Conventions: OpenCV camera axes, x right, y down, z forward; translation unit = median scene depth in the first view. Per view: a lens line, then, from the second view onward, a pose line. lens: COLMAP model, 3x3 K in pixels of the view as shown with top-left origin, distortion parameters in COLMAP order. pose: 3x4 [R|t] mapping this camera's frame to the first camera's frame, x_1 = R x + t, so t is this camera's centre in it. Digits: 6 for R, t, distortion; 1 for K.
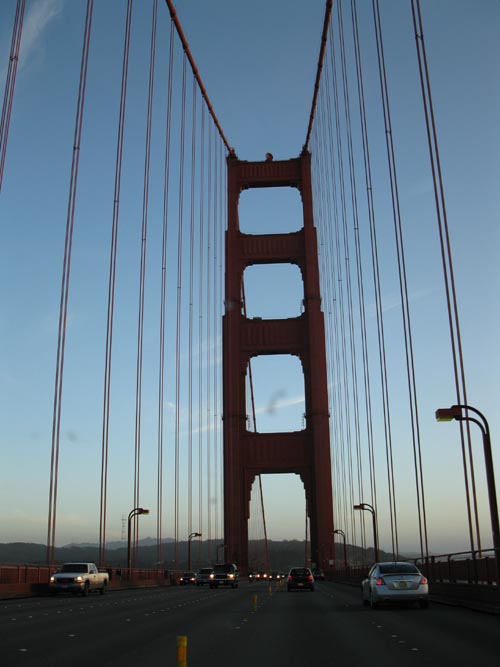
lens RADIAL K [[727.9, 0, 248.6], [0, 727.9, 318.5], [0, 0, 1]] dist [-0.118141, 0.000000]
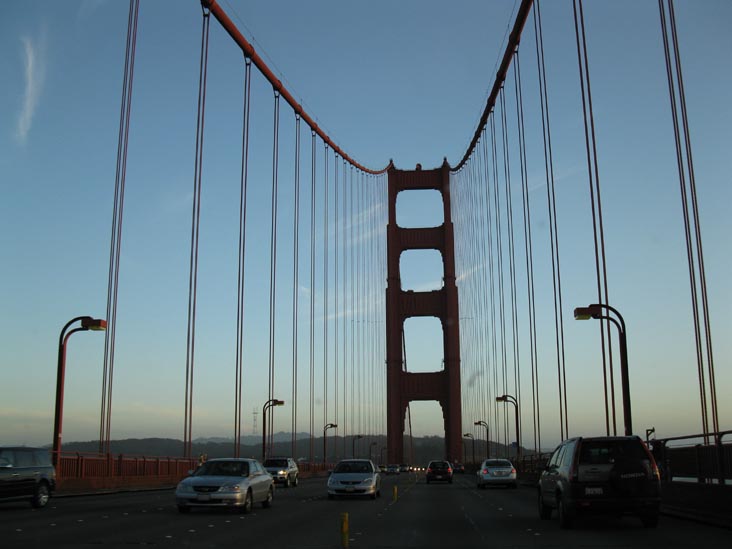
lens RADIAL K [[798.9, 0, 369.8], [0, 798.9, 274.0], [0, 0, 1]] dist [-0.118141, 0.000000]
pose [[0.999774, 0.001635, -0.021180, -0.032682], [0.000581, 0.994556, 0.104201, -0.185565], [0.021235, -0.104189, 0.994331, -0.520408]]
